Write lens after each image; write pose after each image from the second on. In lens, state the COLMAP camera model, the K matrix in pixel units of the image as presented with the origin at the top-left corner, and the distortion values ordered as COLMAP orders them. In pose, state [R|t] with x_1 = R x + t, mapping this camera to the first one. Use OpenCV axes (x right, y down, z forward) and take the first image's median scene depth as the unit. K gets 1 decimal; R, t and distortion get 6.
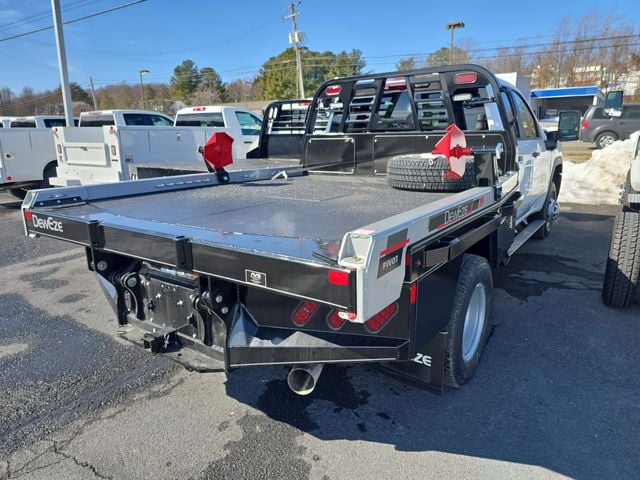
lens RADIAL K [[442.3, 0, 315.2], [0, 442.3, 238.8], [0, 0, 1]] dist [0.006975, -0.001176]
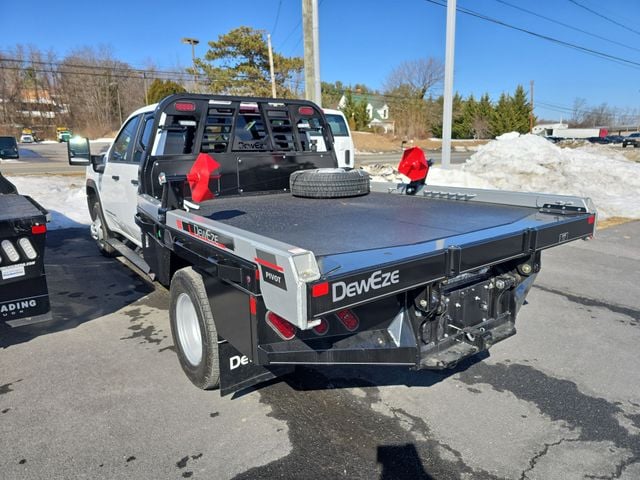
lens RADIAL K [[438.6, 0, 323.7], [0, 438.6, 237.8], [0, 0, 1]] dist [0.015387, -0.001813]
pose [[0.292525, -0.183951, 0.938398, -1.212938], [0.226654, 0.966697, 0.118844, -0.194108], [-0.929009, 0.177927, 0.324476, 0.801274]]
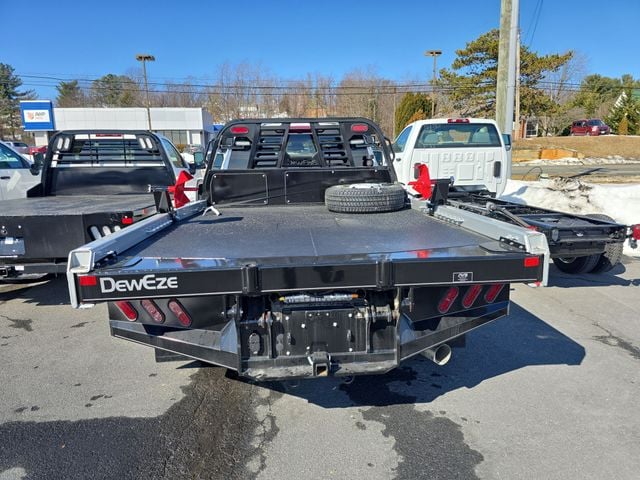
lens RADIAL K [[438.6, 0, 323.7], [0, 438.6, 237.8], [0, 0, 1]] dist [0.015387, -0.001813]
pose [[0.758045, -0.114655, 0.642045, -0.835358], [0.154593, 0.987959, -0.006096, -0.058329], [-0.633616, 0.103877, 0.766642, 0.119878]]
